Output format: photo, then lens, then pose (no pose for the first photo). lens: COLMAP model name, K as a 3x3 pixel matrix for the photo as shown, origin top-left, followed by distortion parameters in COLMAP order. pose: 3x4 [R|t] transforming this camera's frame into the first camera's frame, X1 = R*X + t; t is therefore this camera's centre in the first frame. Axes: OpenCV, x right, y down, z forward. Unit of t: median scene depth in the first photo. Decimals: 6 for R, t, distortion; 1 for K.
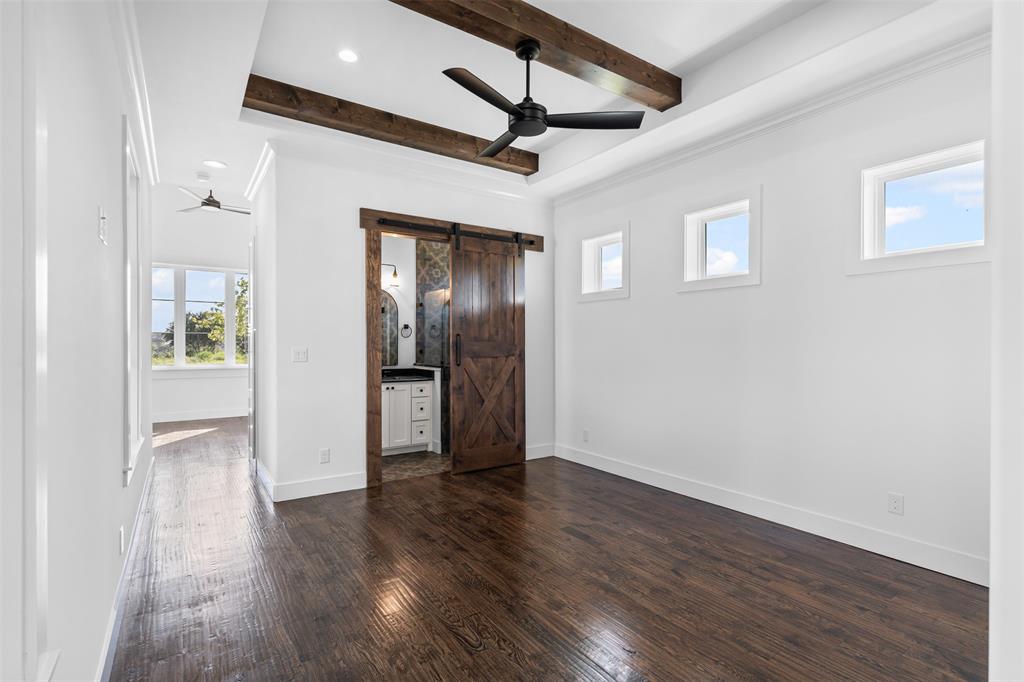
lens RADIAL K [[474.4, 0, 512.3], [0, 474.4, 344.1], [0, 0, 1]] dist [-0.002084, 0.000323]
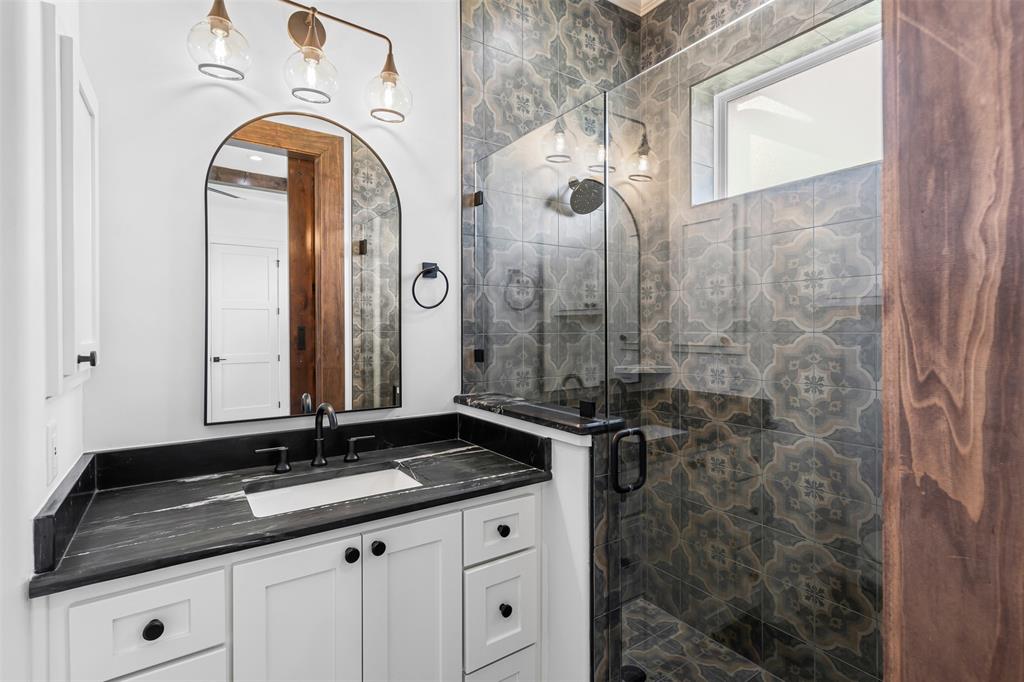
lens RADIAL K [[474.4, 0, 510.1], [0, 474.4, 335.5], [0, 0, 1]] dist [-0.002084, 0.000323]
pose [[0.999972, -0.003393, -0.006744, -0.170243], [0.003476, 0.999918, 0.012358, -0.000632], [0.006702, -0.012381, 0.999901, 0.700140]]
